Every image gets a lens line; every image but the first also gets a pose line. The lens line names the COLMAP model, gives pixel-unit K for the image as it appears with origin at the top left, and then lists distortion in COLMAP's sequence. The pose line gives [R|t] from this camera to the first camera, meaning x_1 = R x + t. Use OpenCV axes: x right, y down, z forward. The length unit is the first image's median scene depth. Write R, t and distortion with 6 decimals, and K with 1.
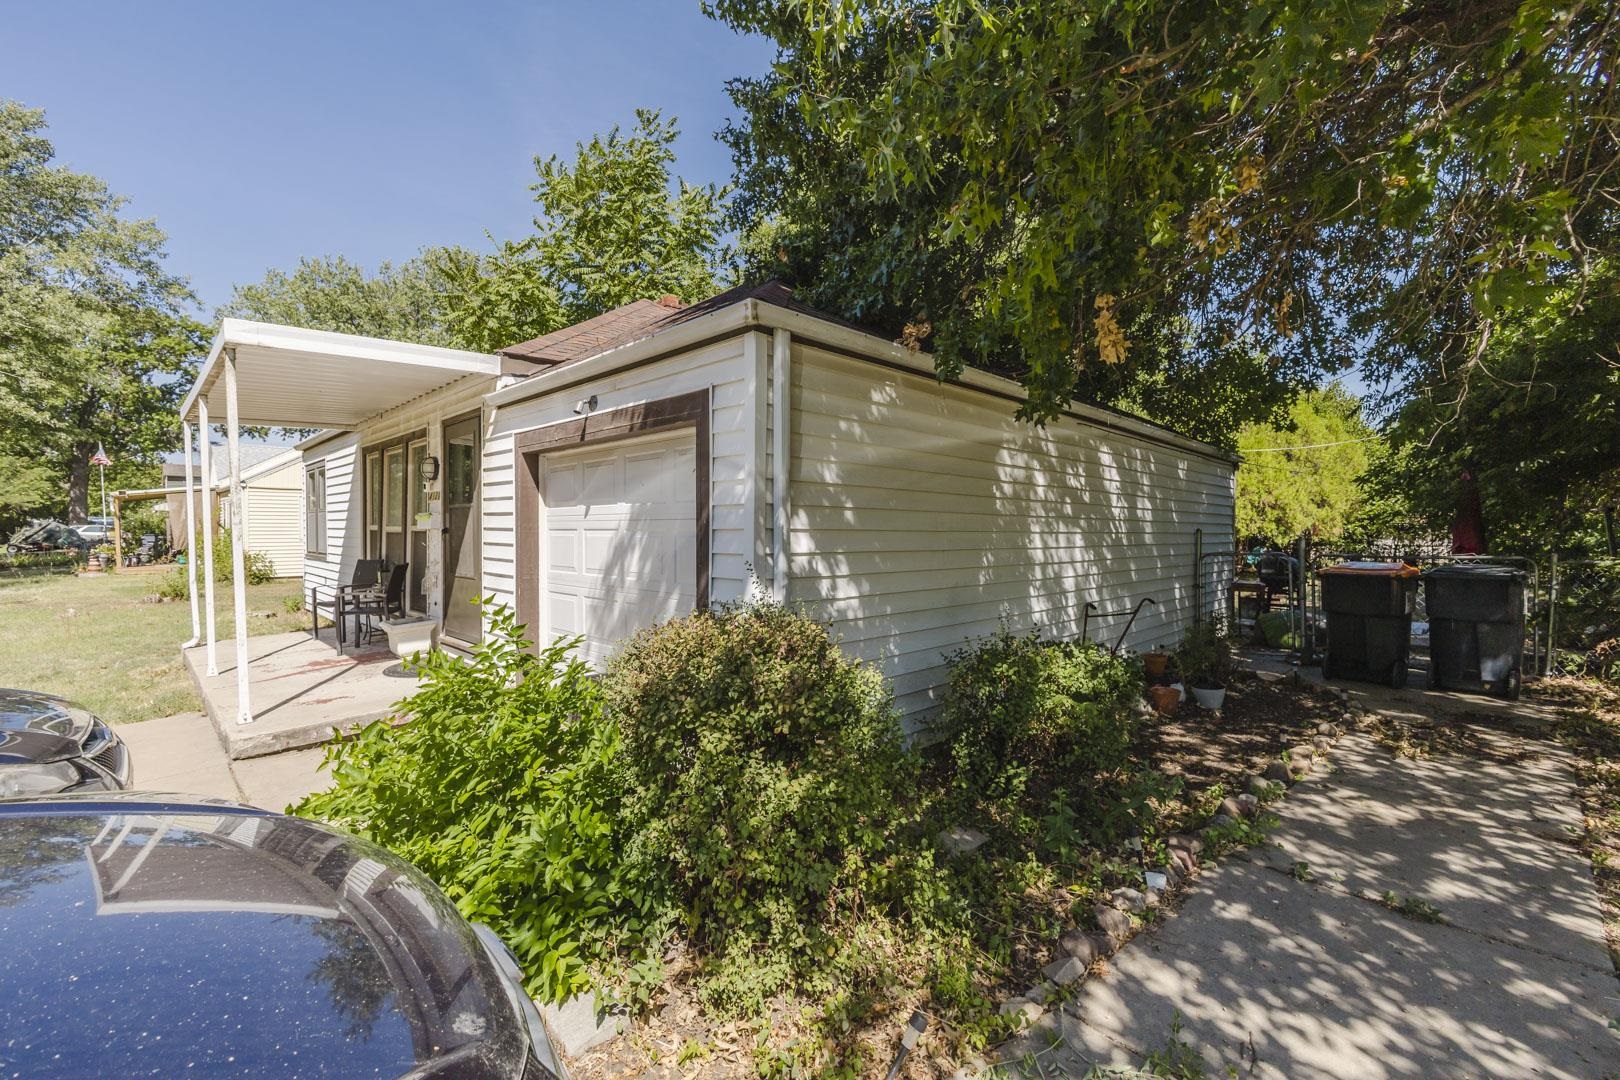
lens RADIAL K [[695.1, 0, 807.8], [0, 695.1, 539.3], [0, 0, 1]] dist [-0.000795, 0.000019]
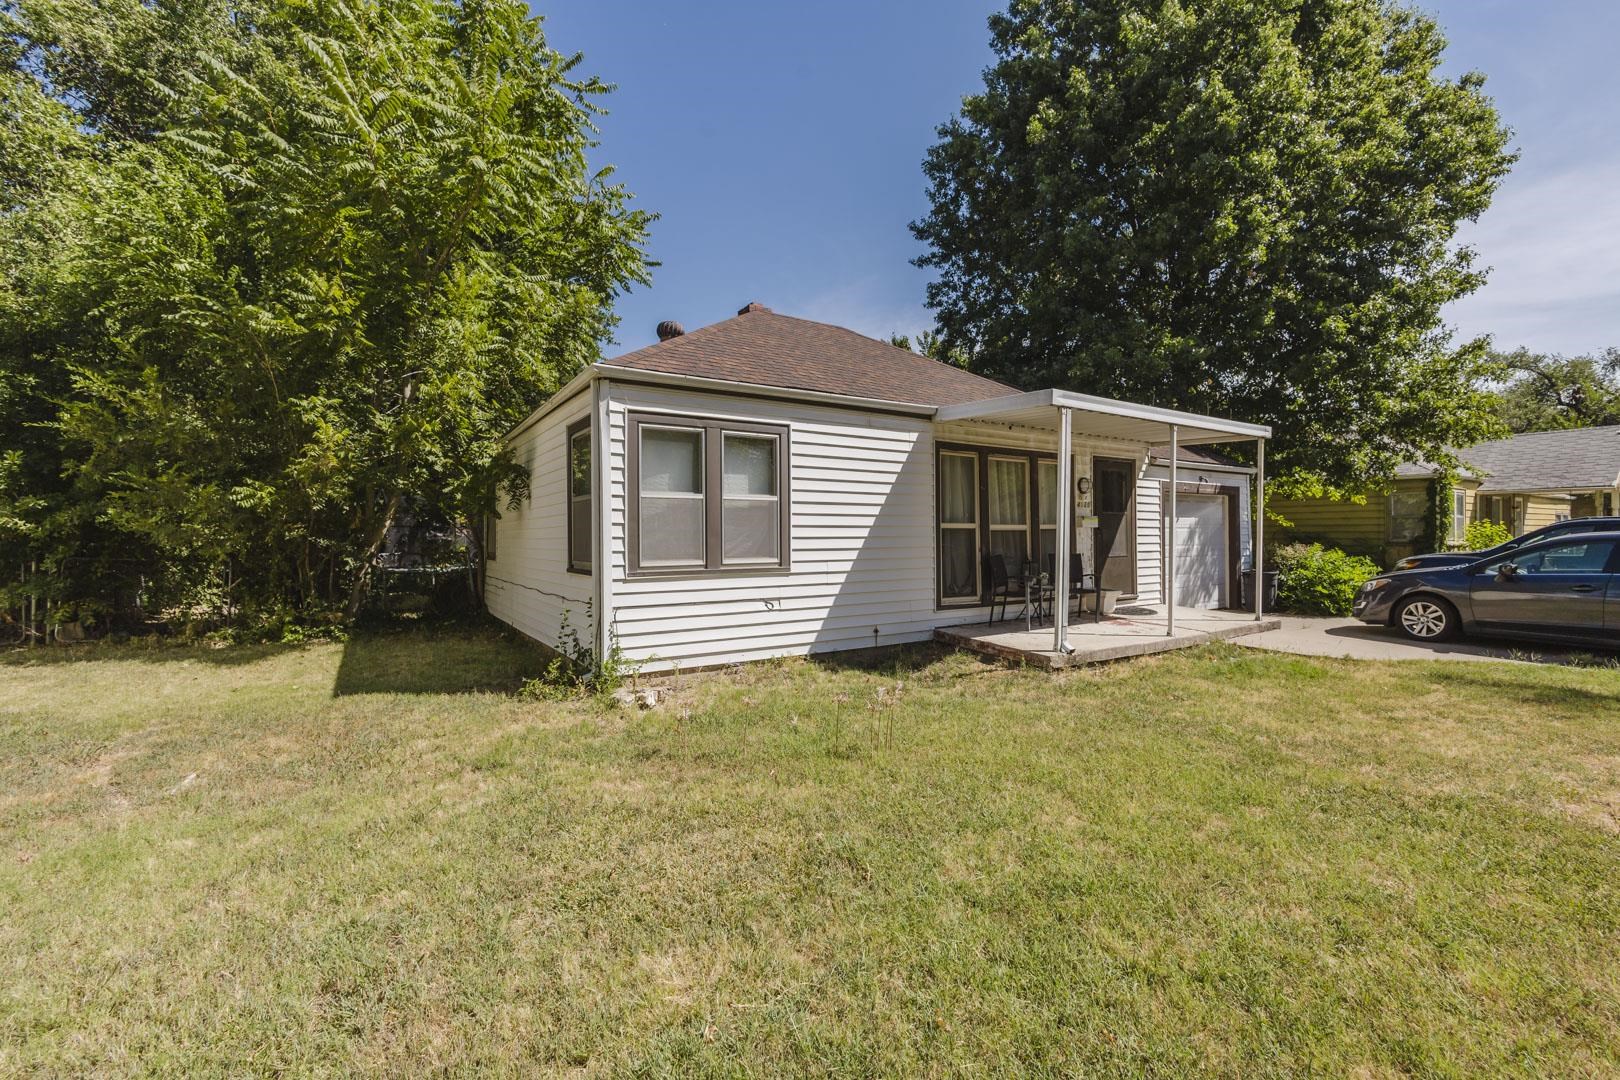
lens RADIAL K [[695.1, 0, 807.8], [0, 695.1, 539.3], [0, 0, 1]] dist [-0.000795, 0.000019]
pose [[0.223838, -0.006127, 0.974607, -2.785627], [0.013659, 0.999902, 0.003149, 0.002761], [-0.974531, 0.012607, 0.223900, 1.620836]]
